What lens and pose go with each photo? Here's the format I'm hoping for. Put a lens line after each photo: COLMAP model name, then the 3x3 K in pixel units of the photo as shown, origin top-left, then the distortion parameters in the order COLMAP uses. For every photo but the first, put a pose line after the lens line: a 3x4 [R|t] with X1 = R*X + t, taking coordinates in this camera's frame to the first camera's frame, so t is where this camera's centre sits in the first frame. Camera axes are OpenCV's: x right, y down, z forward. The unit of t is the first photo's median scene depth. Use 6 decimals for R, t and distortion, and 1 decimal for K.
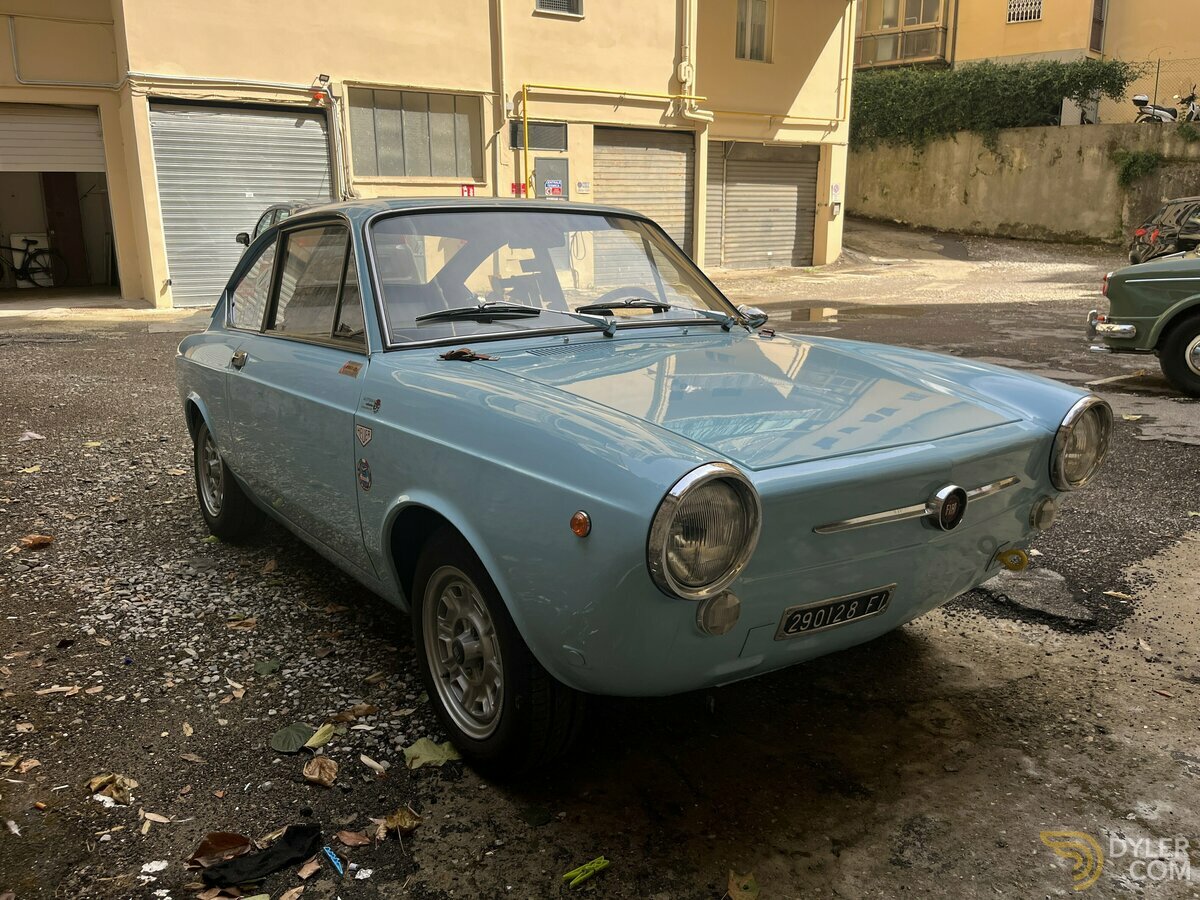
lens RADIAL K [[915.1, 0, 600.0], [0, 915.1, 450.0], [0, 0, 1]] dist [0.037576, -0.050893]
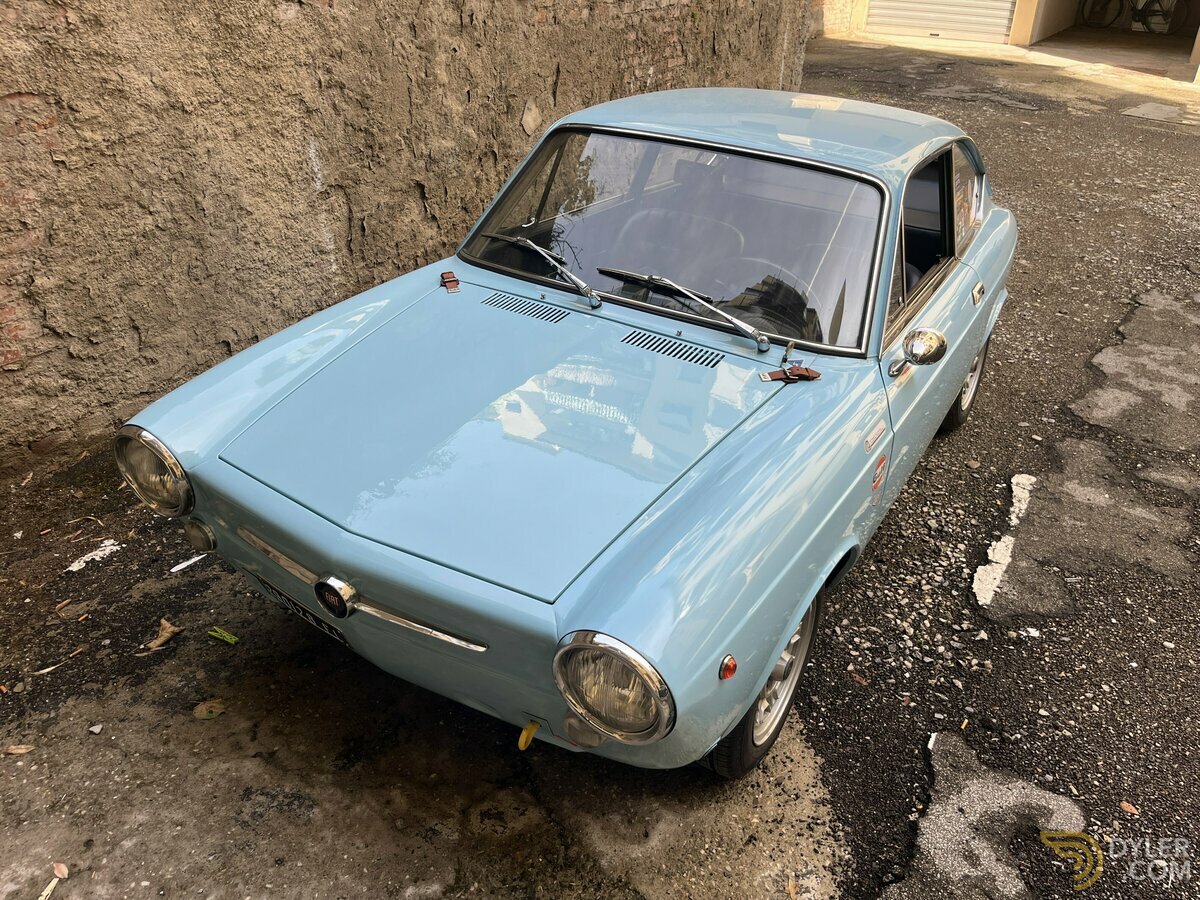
lens RADIAL K [[915.1, 0, 600.0], [0, 915.1, 450.0], [0, 0, 1]] dist [0.037576, -0.050893]
pose [[0.380376, 0.479187, -0.791008, 0.962919], [-0.237677, 0.877222, 0.417122, -0.449172], [0.893769, 0.029342, 0.447566, 0.649343]]
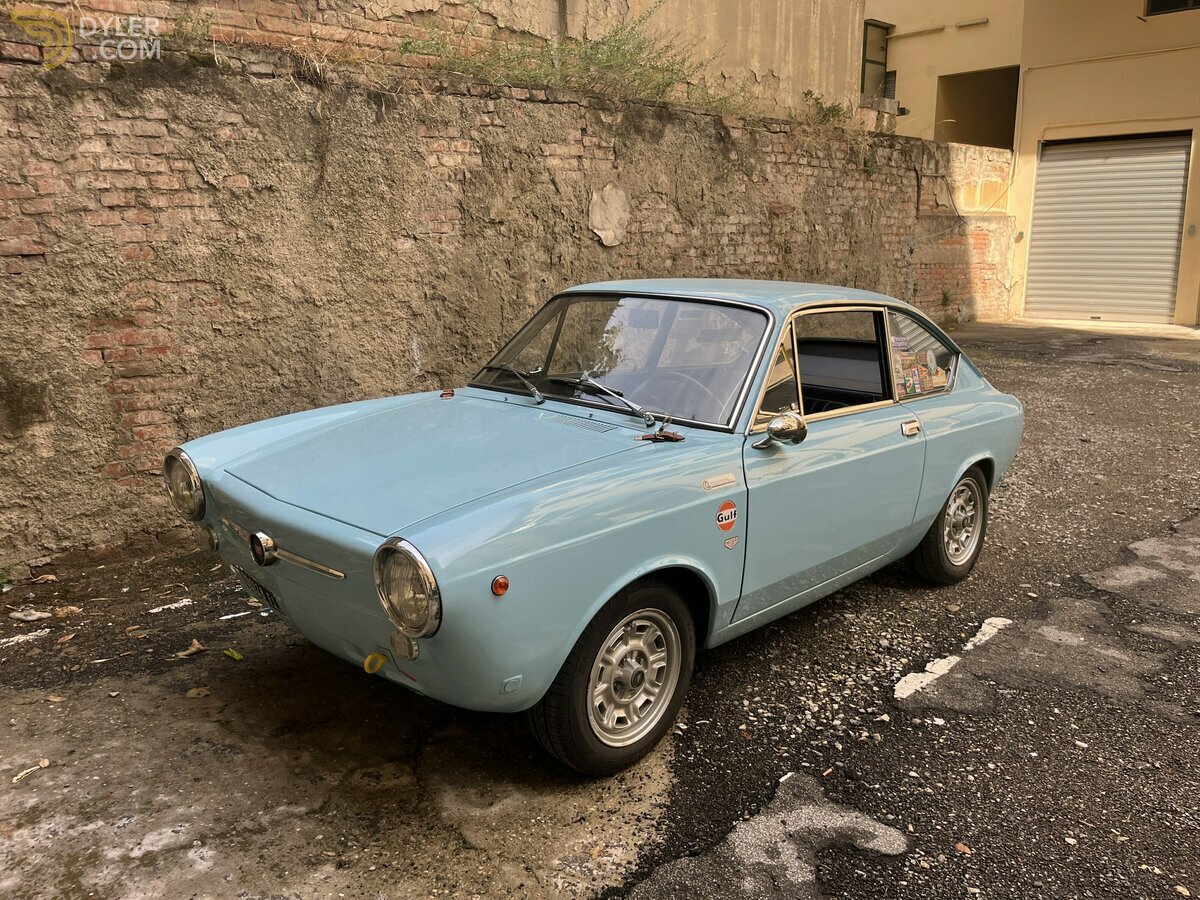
lens RADIAL K [[915.1, 0, 600.0], [0, 915.1, 450.0], [0, 0, 1]] dist [0.037576, -0.050893]
pose [[0.161876, 0.215121, -0.963078, 1.388901], [-0.219933, 0.959267, 0.177304, -0.340928], [0.961991, 0.183111, 0.202594, 0.949018]]
